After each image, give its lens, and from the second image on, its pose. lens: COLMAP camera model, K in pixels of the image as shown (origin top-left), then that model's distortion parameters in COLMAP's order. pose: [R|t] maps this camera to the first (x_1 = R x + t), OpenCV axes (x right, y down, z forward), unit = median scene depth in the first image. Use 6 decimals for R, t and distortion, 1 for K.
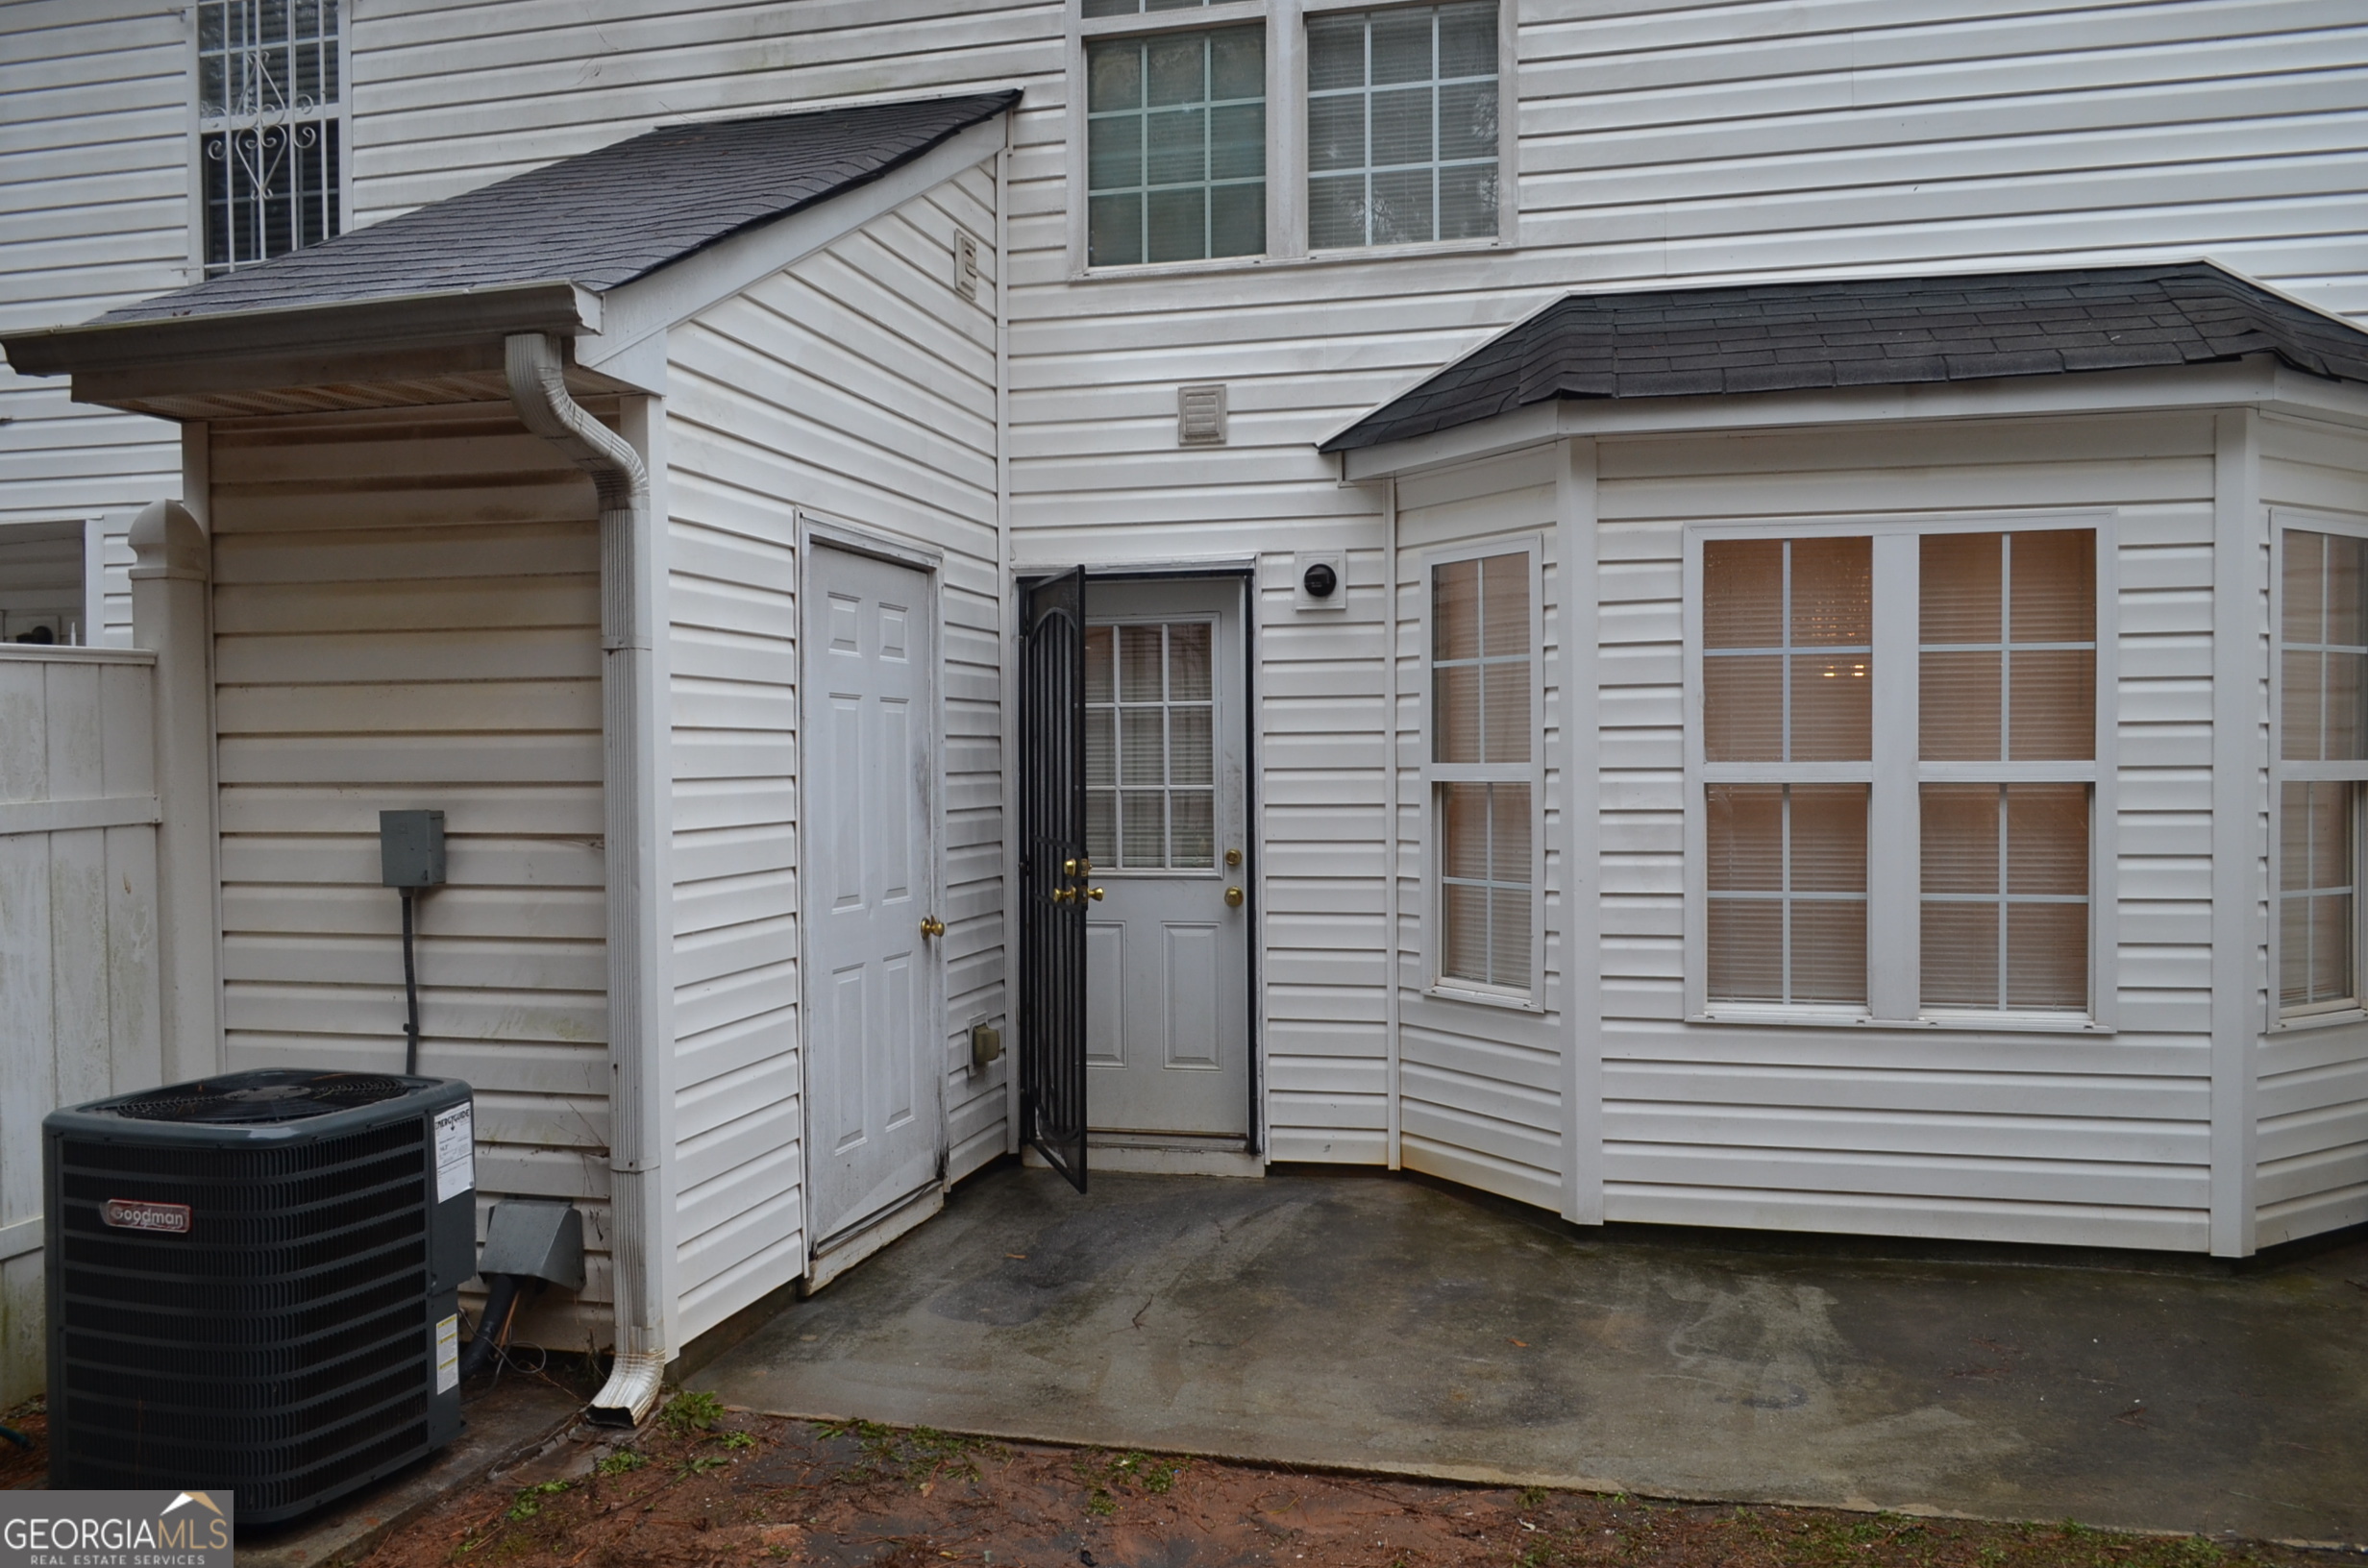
lens RADIAL K [[1852.1, 0, 1191.3], [0, 1852.1, 792.4], [0, 0, 1]] dist [-0.022676, 0.014489]
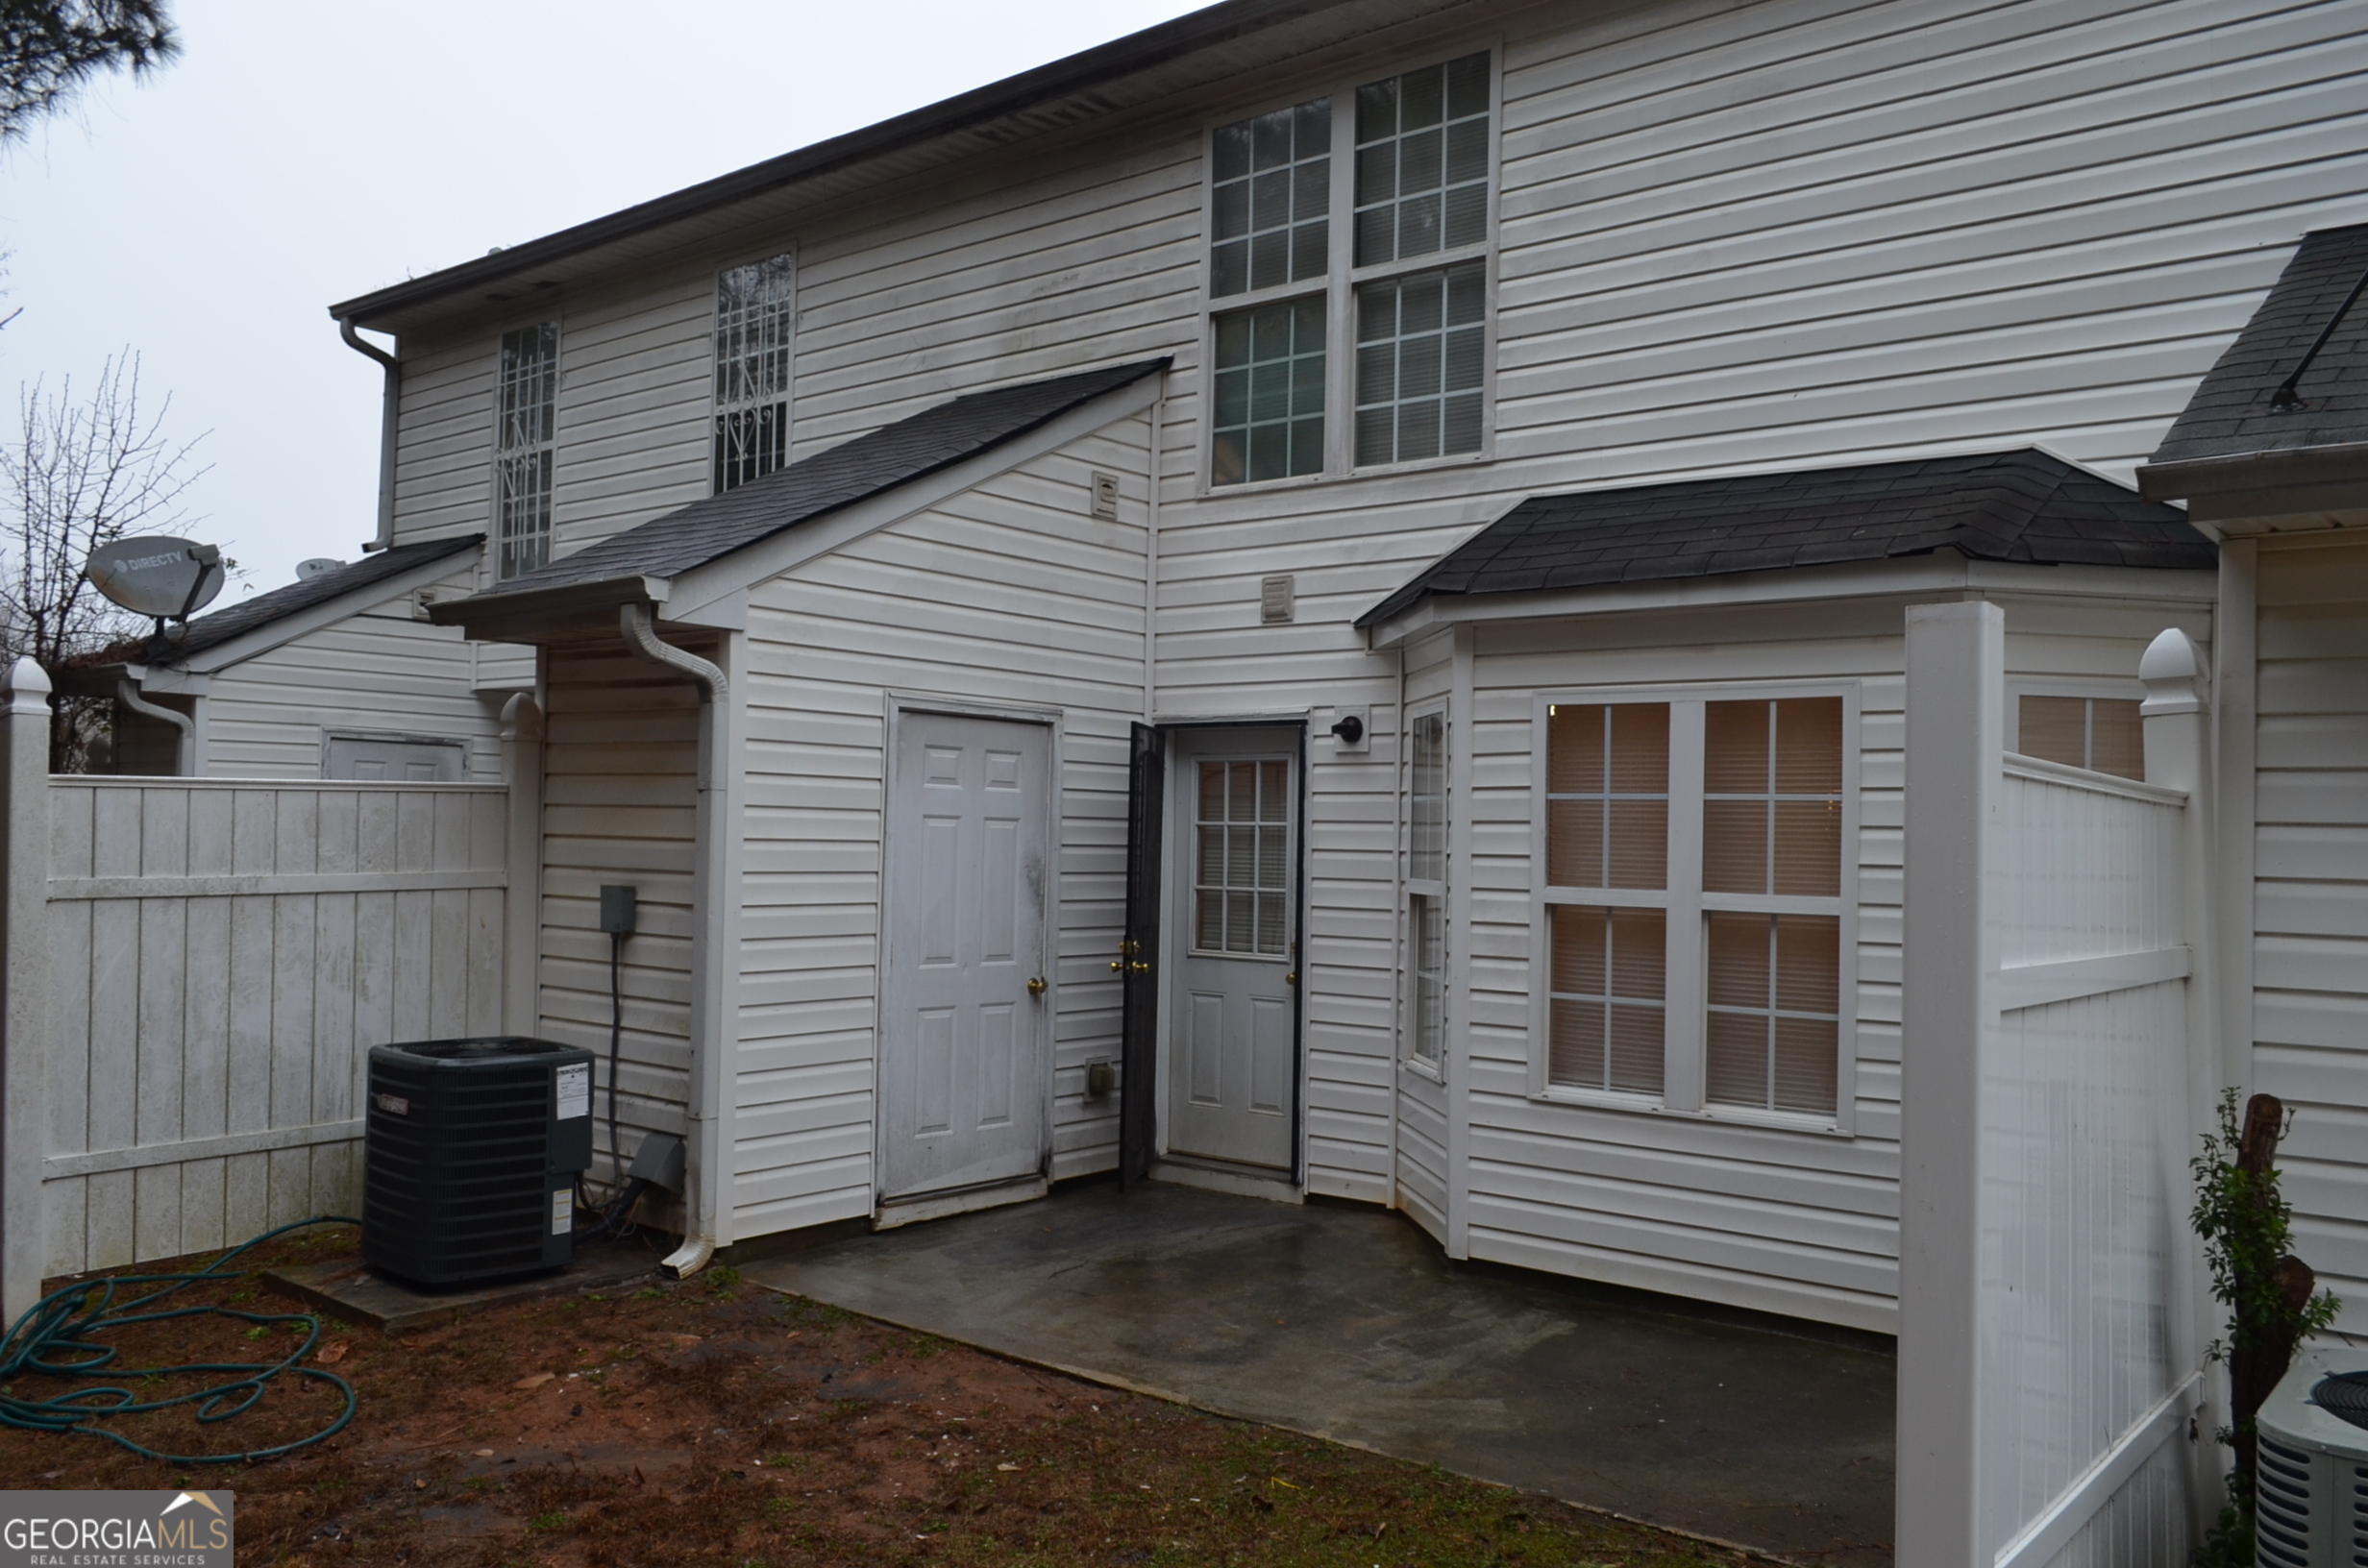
lens RADIAL K [[1852.1, 0, 1169.5], [0, 1852.1, 779.1], [0, 0, 1]] dist [-0.022676, 0.014489]
pose [[0.903541, 0.013213, -0.428299, 0.595029], [-0.036181, 0.998308, -0.045529, -0.022793], [0.426972, 0.056633, 0.902490, -0.220369]]
